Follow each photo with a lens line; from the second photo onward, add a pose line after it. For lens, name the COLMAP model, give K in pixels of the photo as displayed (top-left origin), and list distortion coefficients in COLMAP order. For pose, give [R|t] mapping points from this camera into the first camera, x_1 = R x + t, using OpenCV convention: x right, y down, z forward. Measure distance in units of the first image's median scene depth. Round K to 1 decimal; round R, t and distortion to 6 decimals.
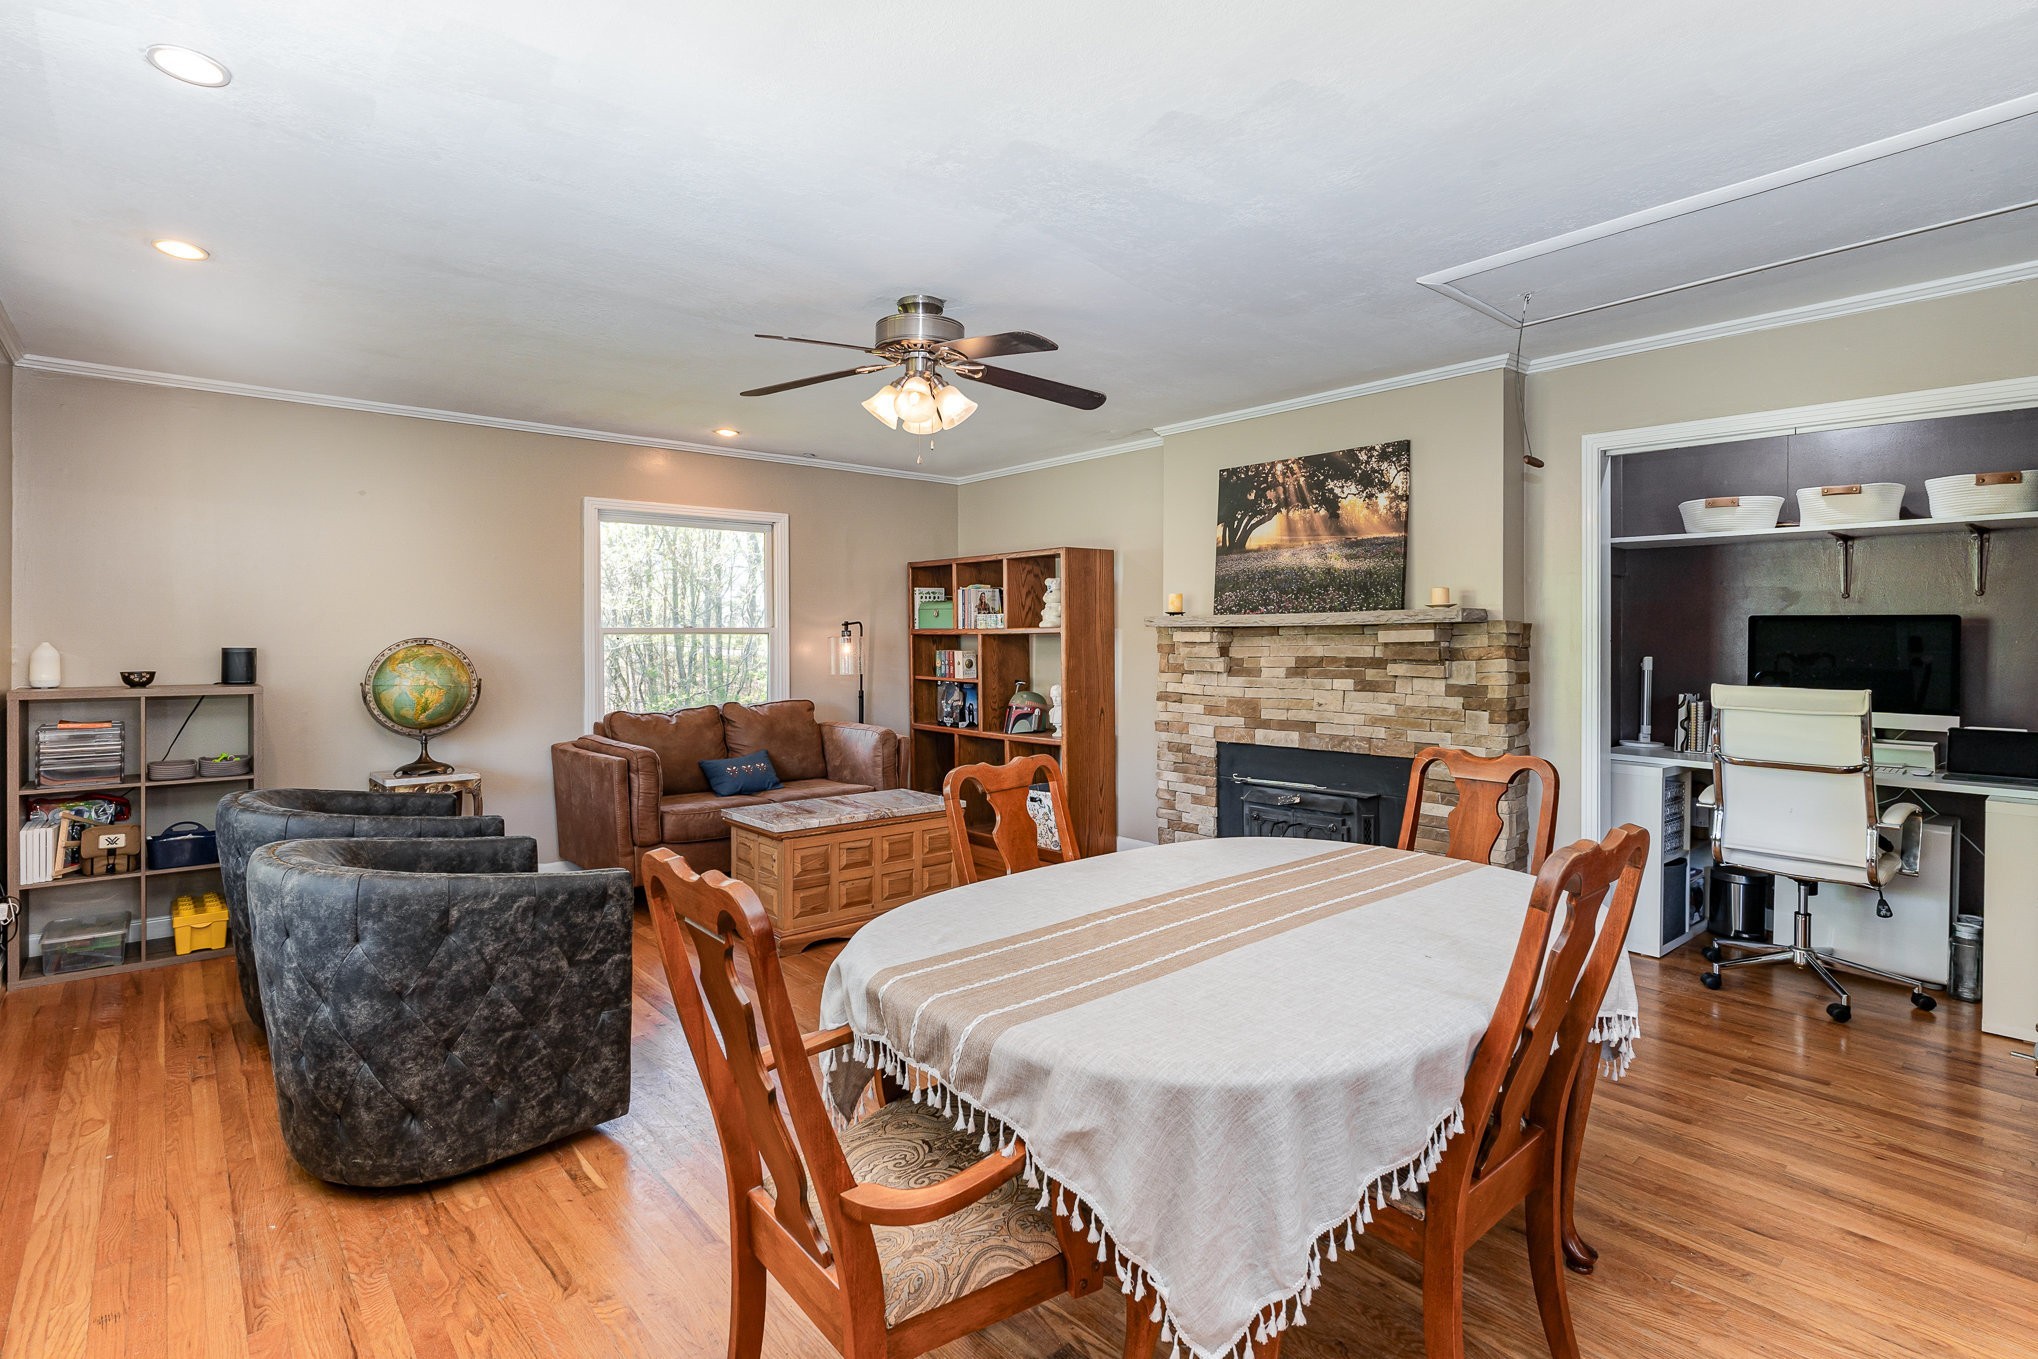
lens RADIAL K [[981.3, 0, 1018.6], [0, 981.3, 644.2], [0, 0, 1]] dist [0.000625, 0.000199]
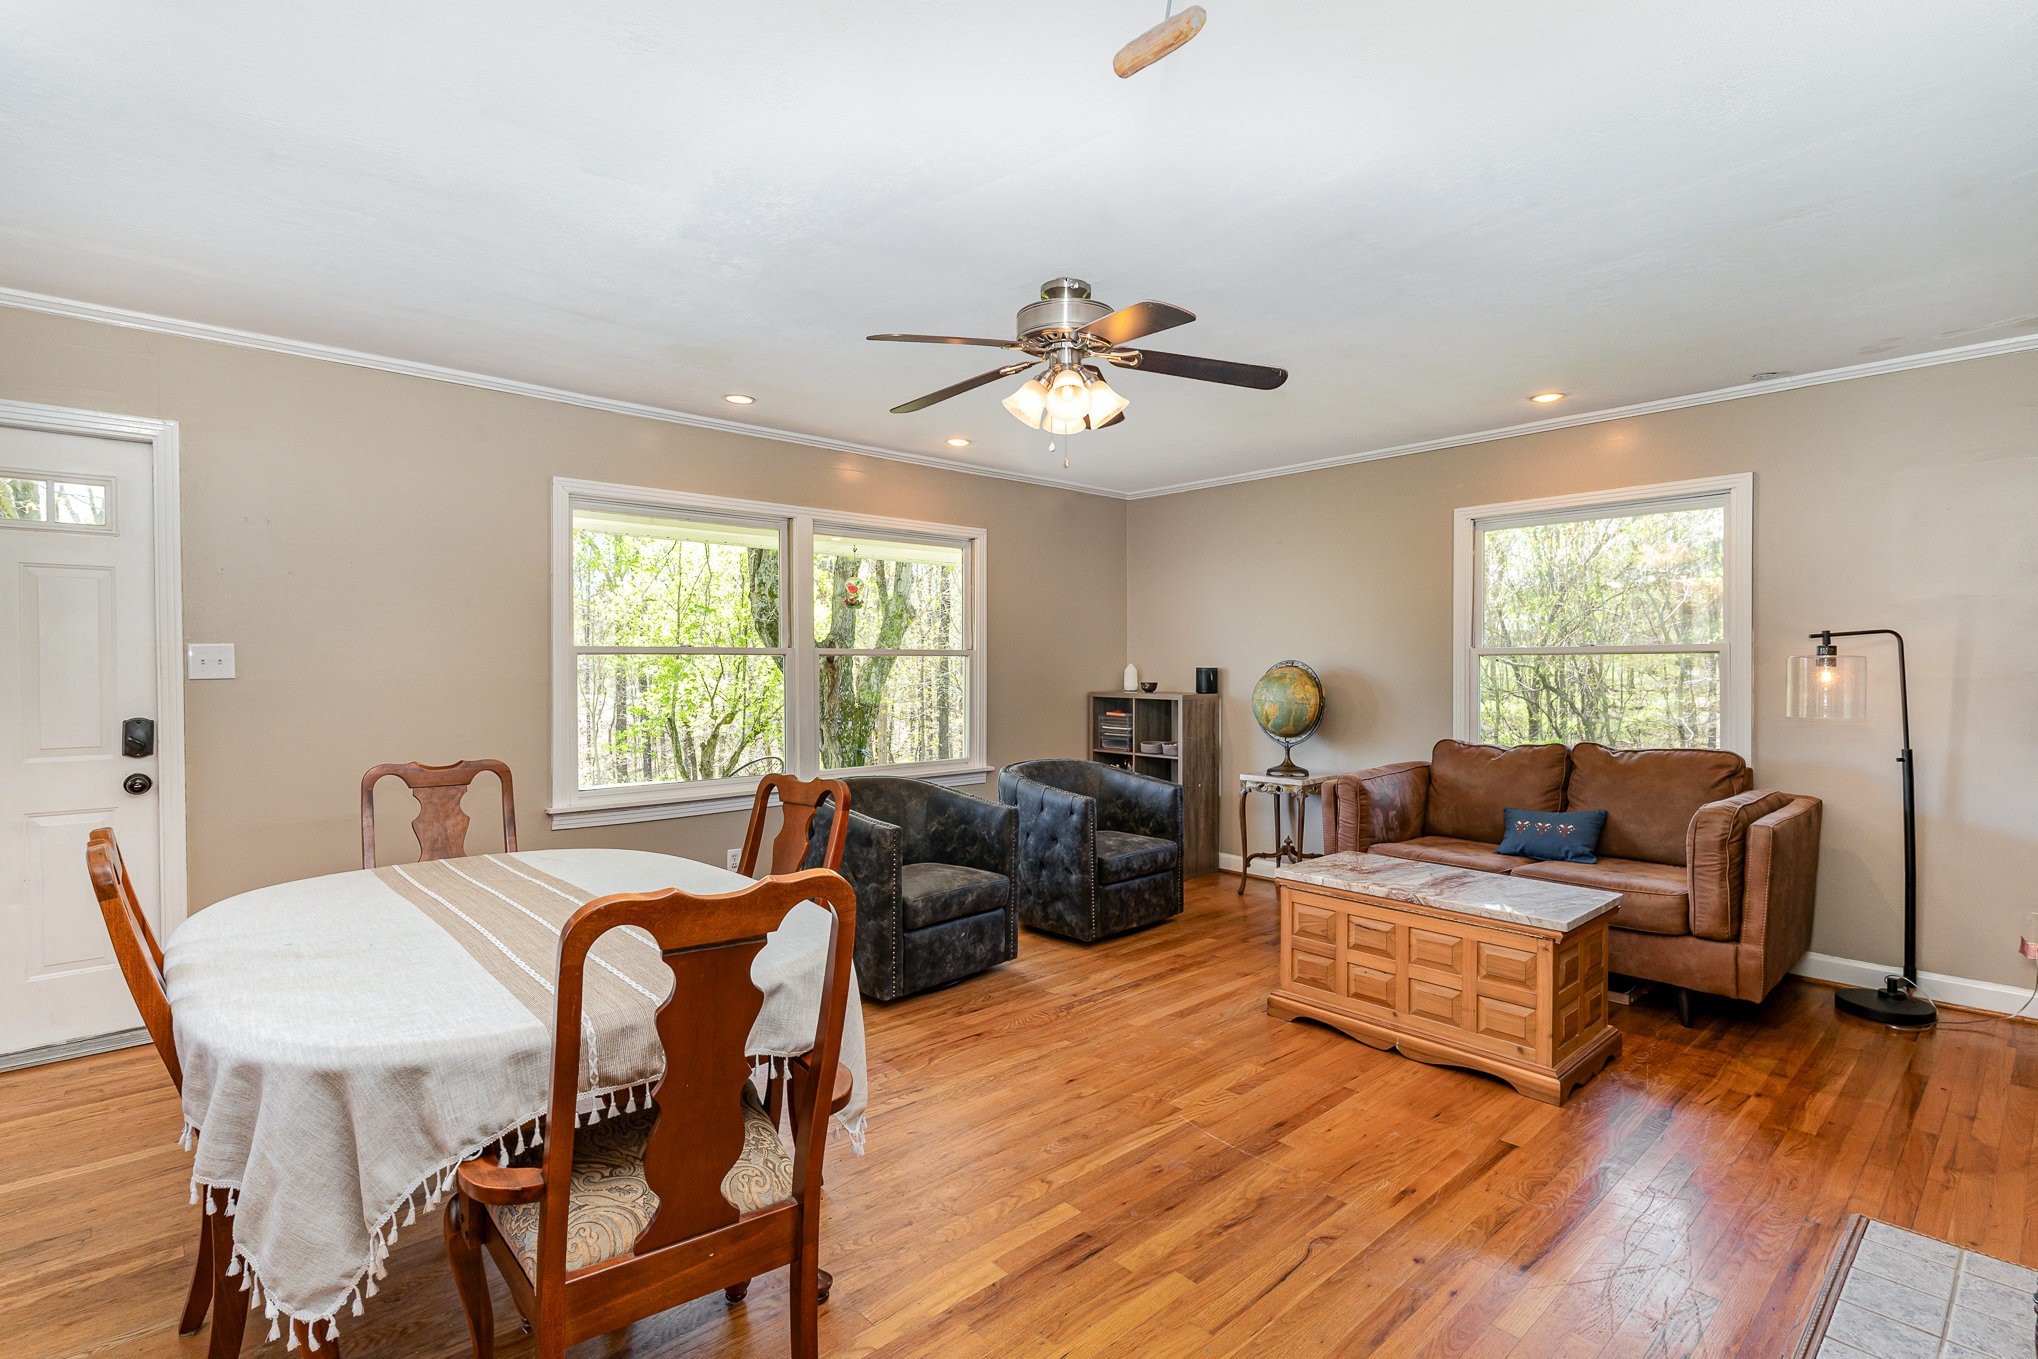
lens RADIAL K [[958.8, 0, 1019.0], [0, 958.8, 679.5], [0, 0, 1]] dist [0.000265, -0.000034]
pose [[0.017856, 0.017553, -0.999686, 0.590425], [-0.004153, 0.999839, 0.017482, -0.002598], [0.999832, 0.003840, 0.017926, 0.709214]]
